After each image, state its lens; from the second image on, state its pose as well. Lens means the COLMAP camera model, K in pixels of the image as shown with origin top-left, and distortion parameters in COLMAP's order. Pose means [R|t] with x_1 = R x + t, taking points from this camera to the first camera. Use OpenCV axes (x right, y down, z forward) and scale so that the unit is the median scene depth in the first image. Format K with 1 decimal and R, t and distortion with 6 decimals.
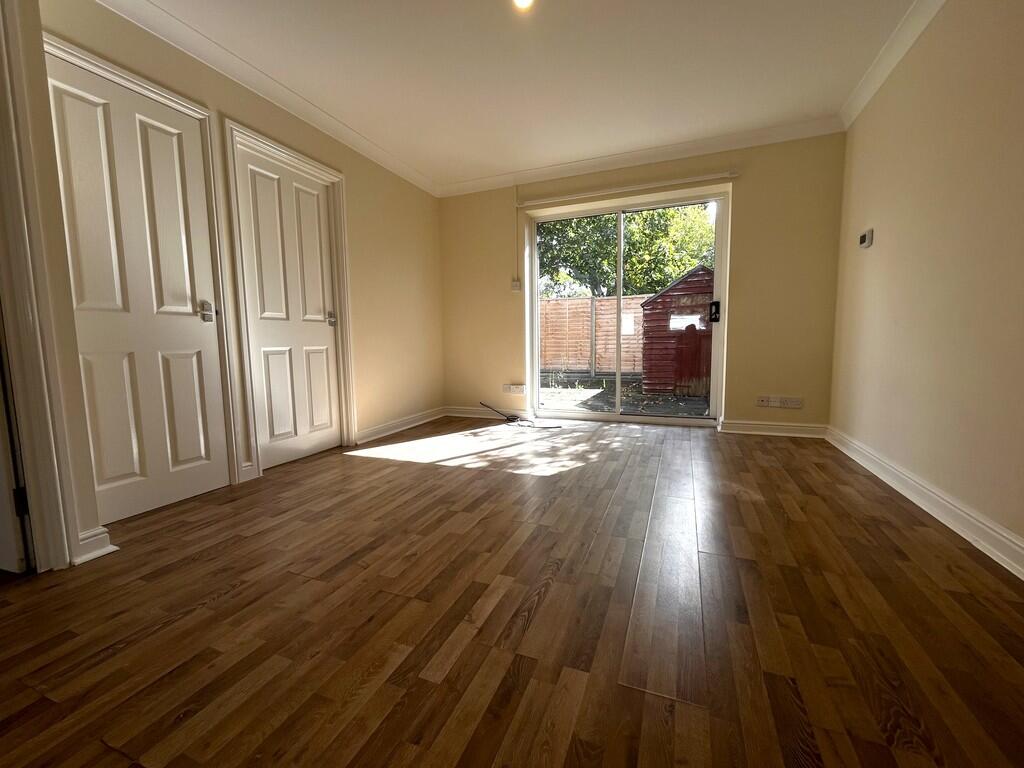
lens RADIAL K [[421.1, 0, 512.5], [0, 421.1, 382.2], [0, 0, 1]] dist [-0.000811, -0.000359]
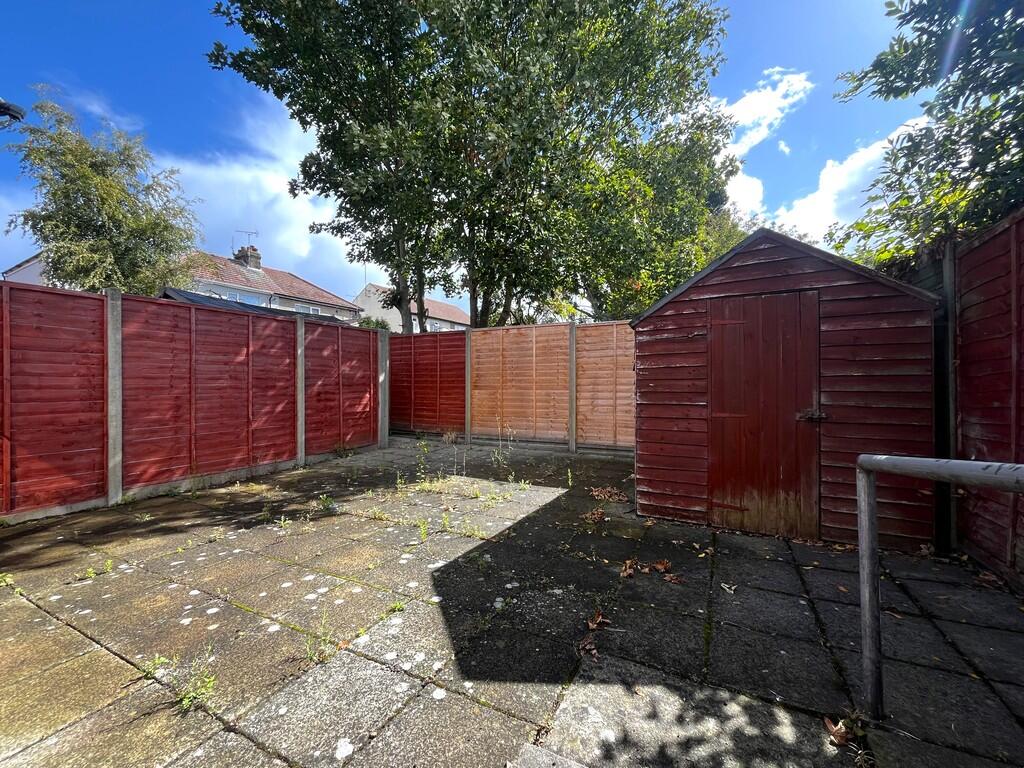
lens RADIAL K [[421.1, 0, 511.4], [0, 421.1, 384.3], [0, 0, 1]] dist [-0.000811, -0.000359]
pose [[0.996749, 0.012309, -0.079622, 0.206483], [-0.020111, 0.994988, -0.097951, -0.065599], [0.078017, 0.099234, 0.992001, 0.518395]]
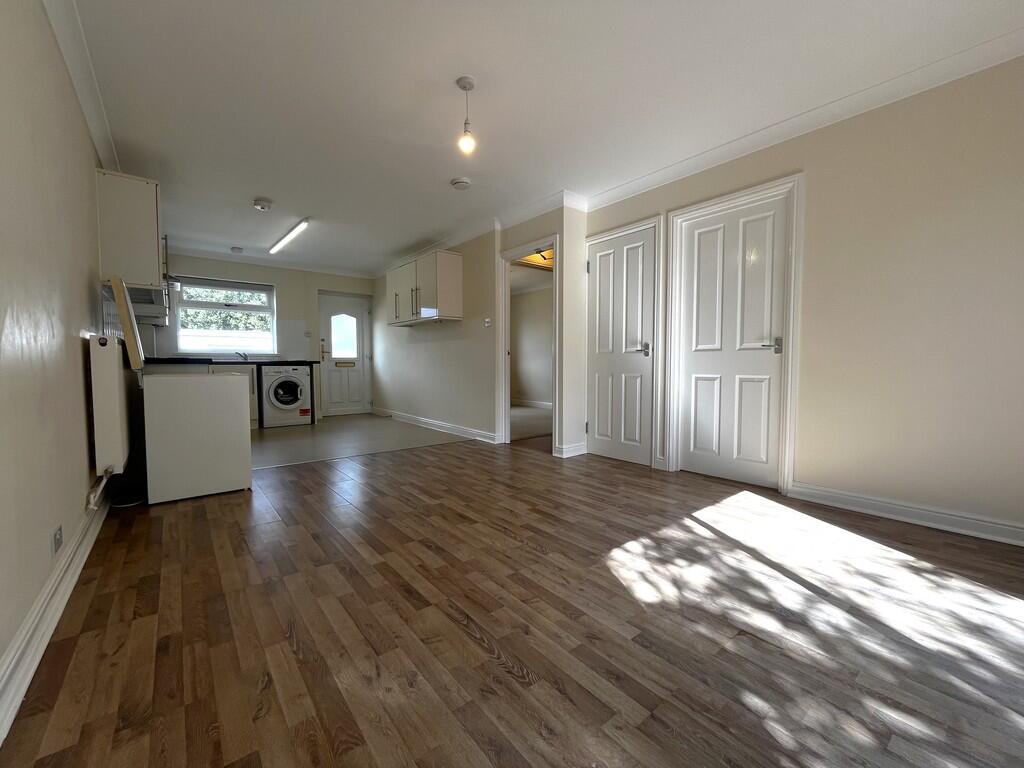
lens RADIAL K [[421.1, 0, 511.5], [0, 421.1, 385.6], [0, 0, 1]] dist [-0.000811, -0.000359]
pose [[-0.486236, 0.059829, -0.871777, 0.871463], [-0.074613, 0.991167, 0.109638, -0.168821], [0.870636, 0.118356, -0.477477, 1.315870]]
